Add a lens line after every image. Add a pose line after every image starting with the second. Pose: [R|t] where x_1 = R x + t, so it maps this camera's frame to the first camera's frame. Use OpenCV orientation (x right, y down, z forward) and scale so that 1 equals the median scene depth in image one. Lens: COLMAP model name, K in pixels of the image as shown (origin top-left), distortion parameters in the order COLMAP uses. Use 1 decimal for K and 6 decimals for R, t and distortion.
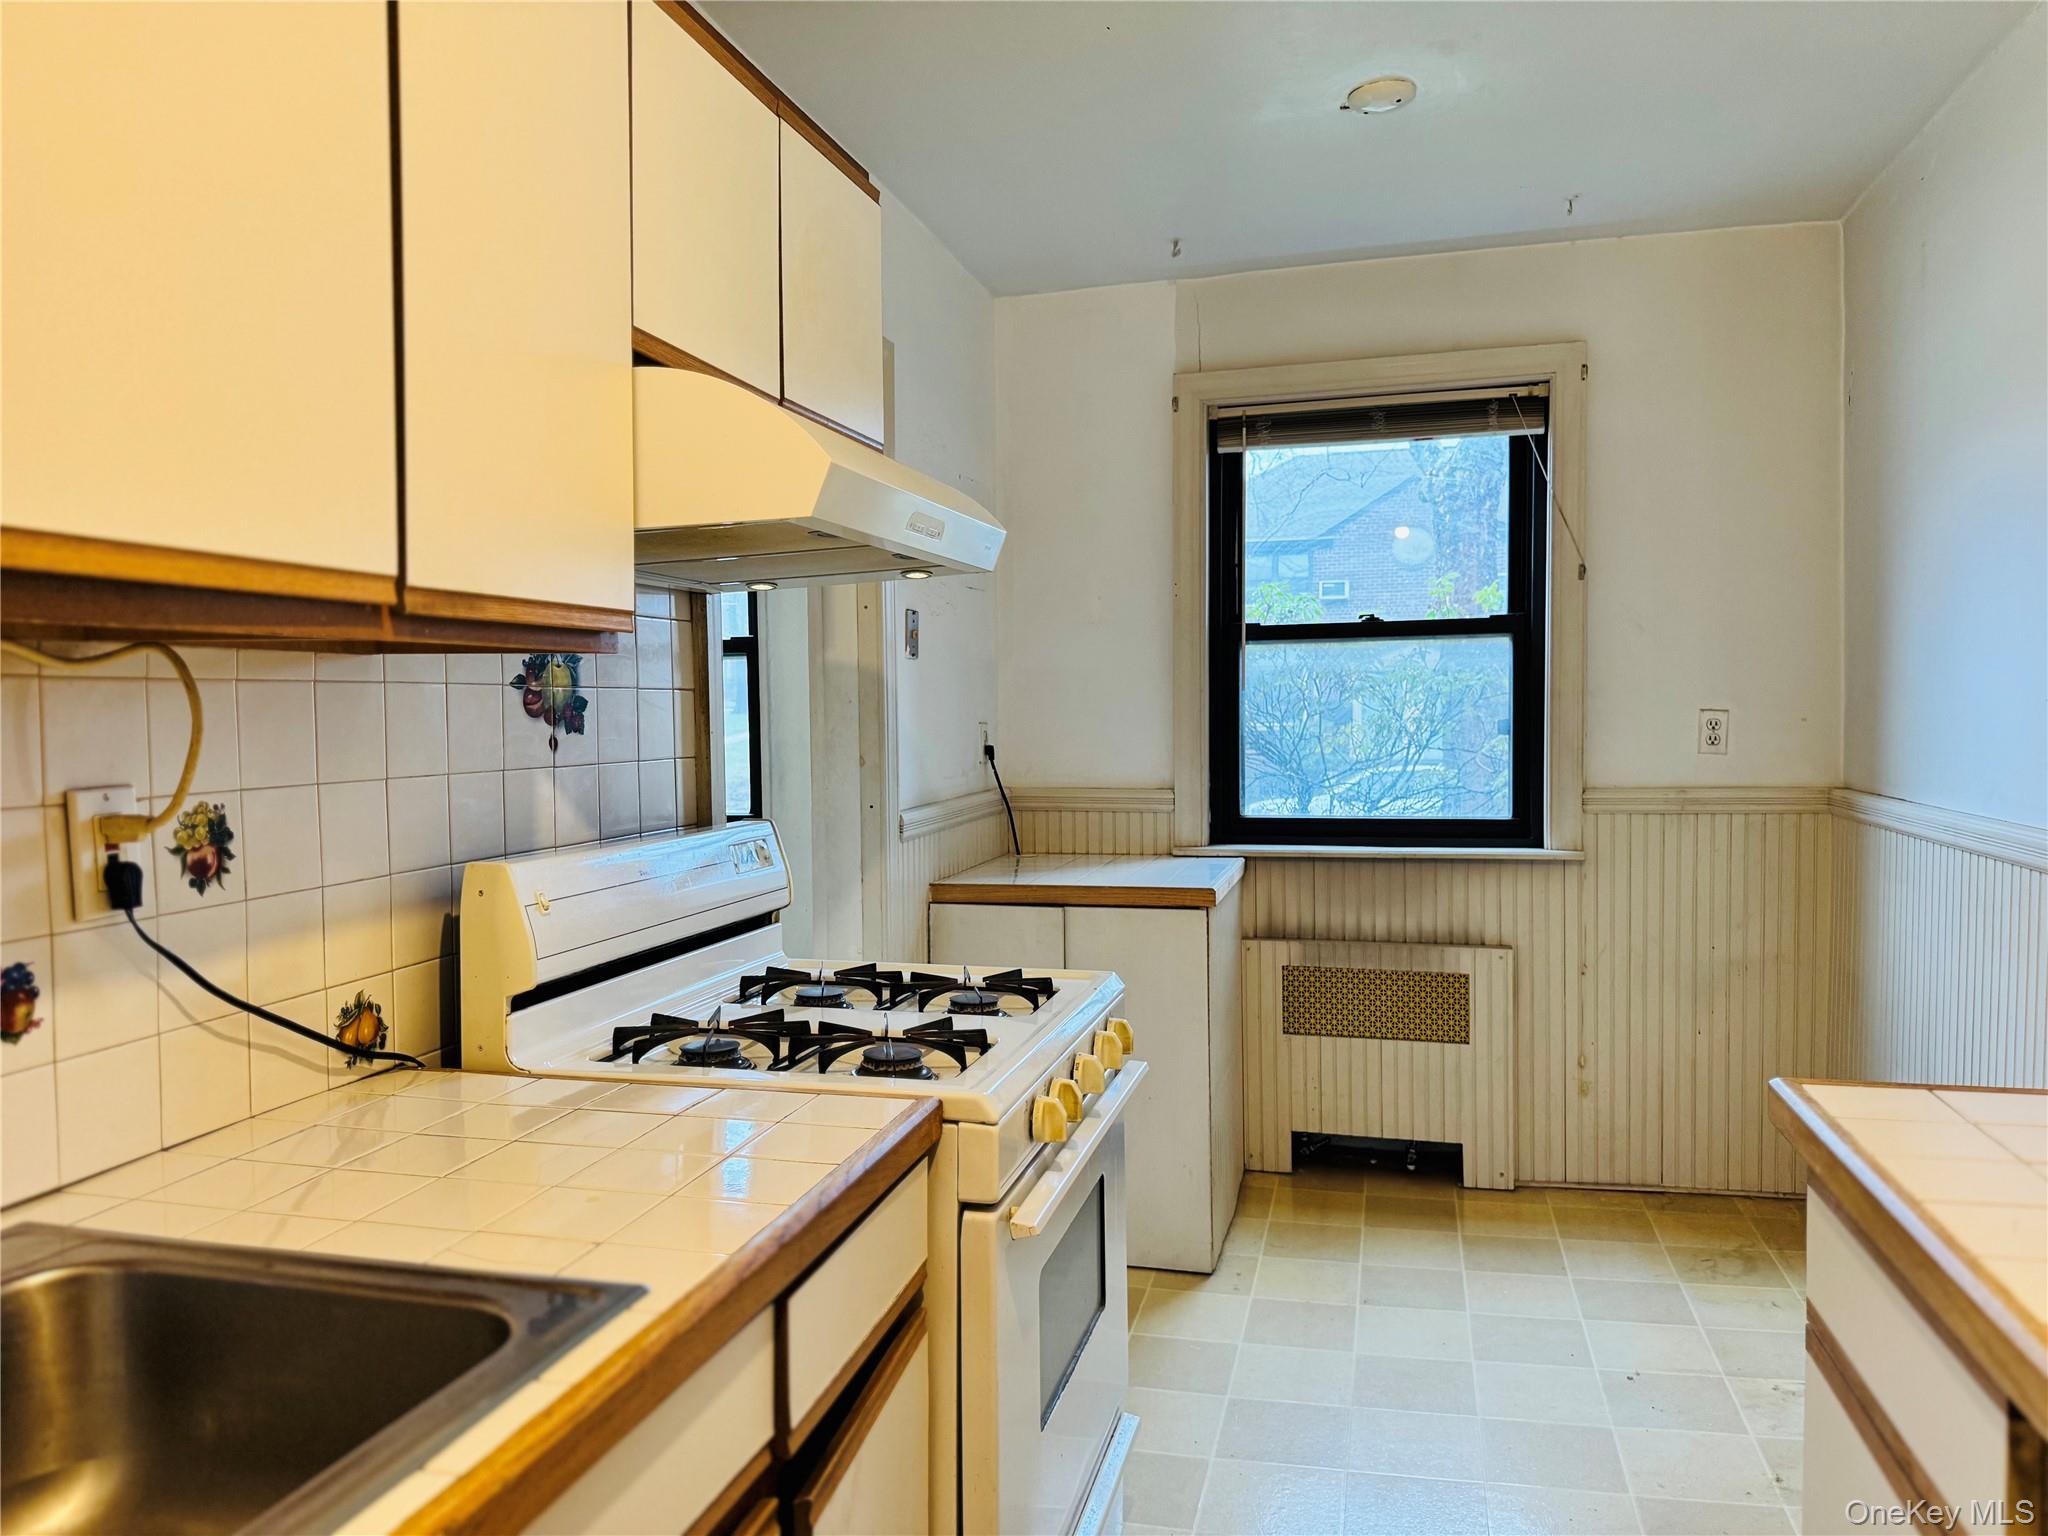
lens RADIAL K [[1414.2, 0, 1024.0], [0, 1414.2, 768.0], [0, 0, 1]] dist [-0.000383, 0.000054]
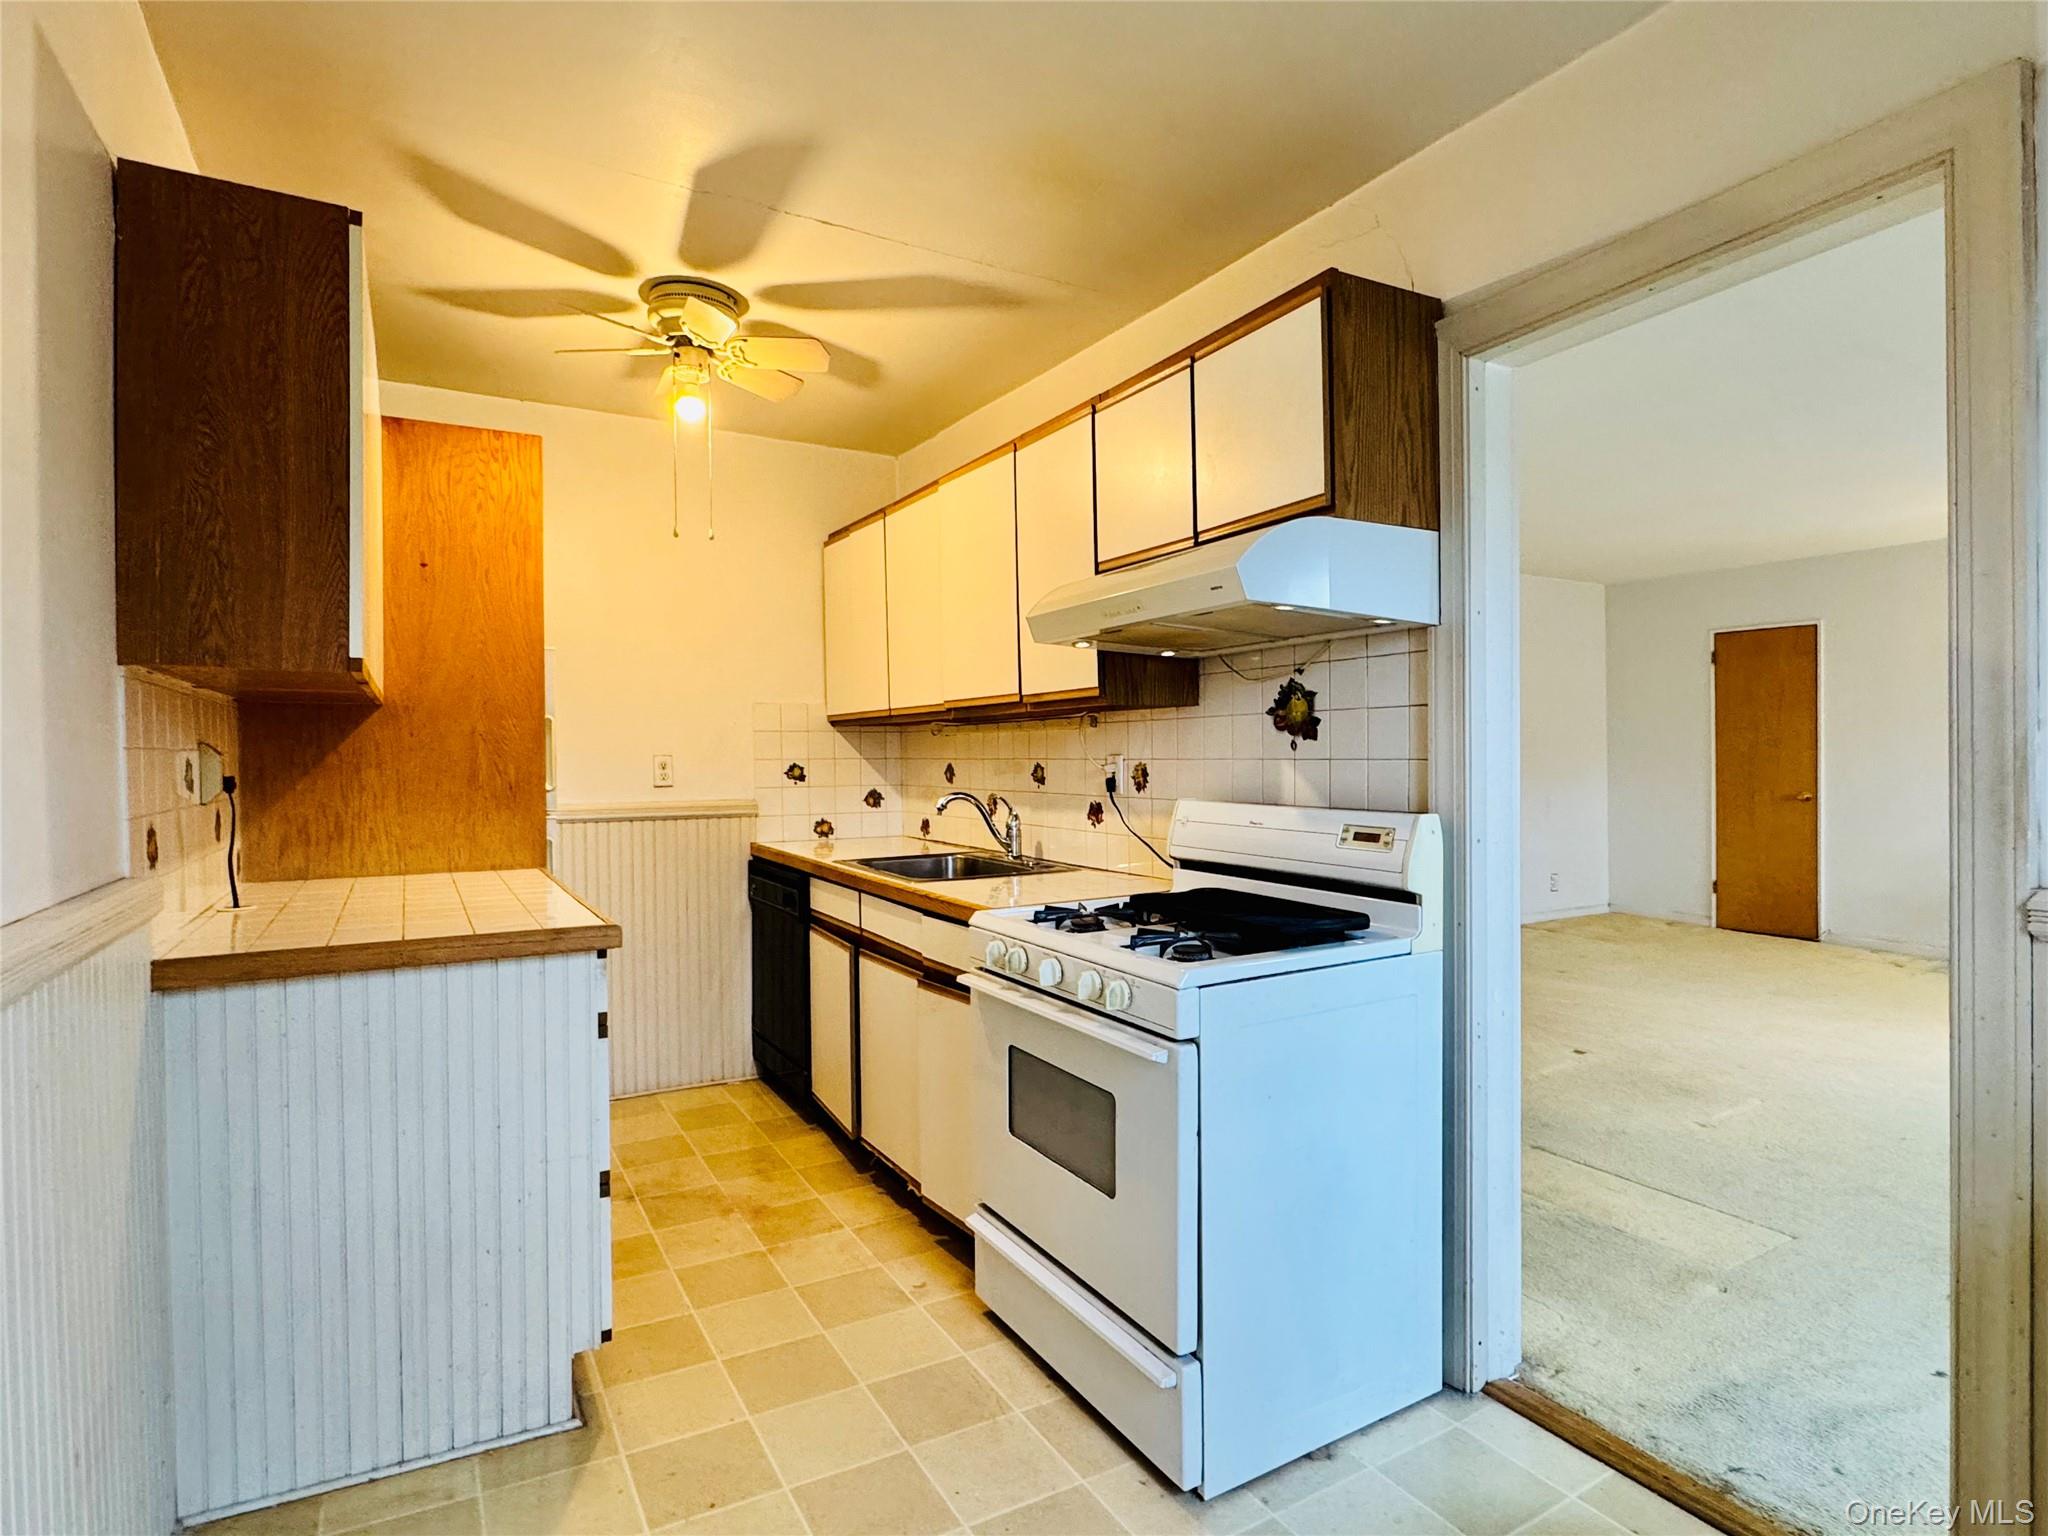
lens RADIAL K [[1086.5, 0, 1024.0], [0, 1086.5, 768.0], [0, 0, 1]] dist [0.000034, -0.000005]
pose [[-0.713214, 0.022288, -0.700592, 0.846808], [-0.016395, 0.998690, 0.048461, -0.049736], [0.700754, 0.046050, -0.711915, 1.753397]]
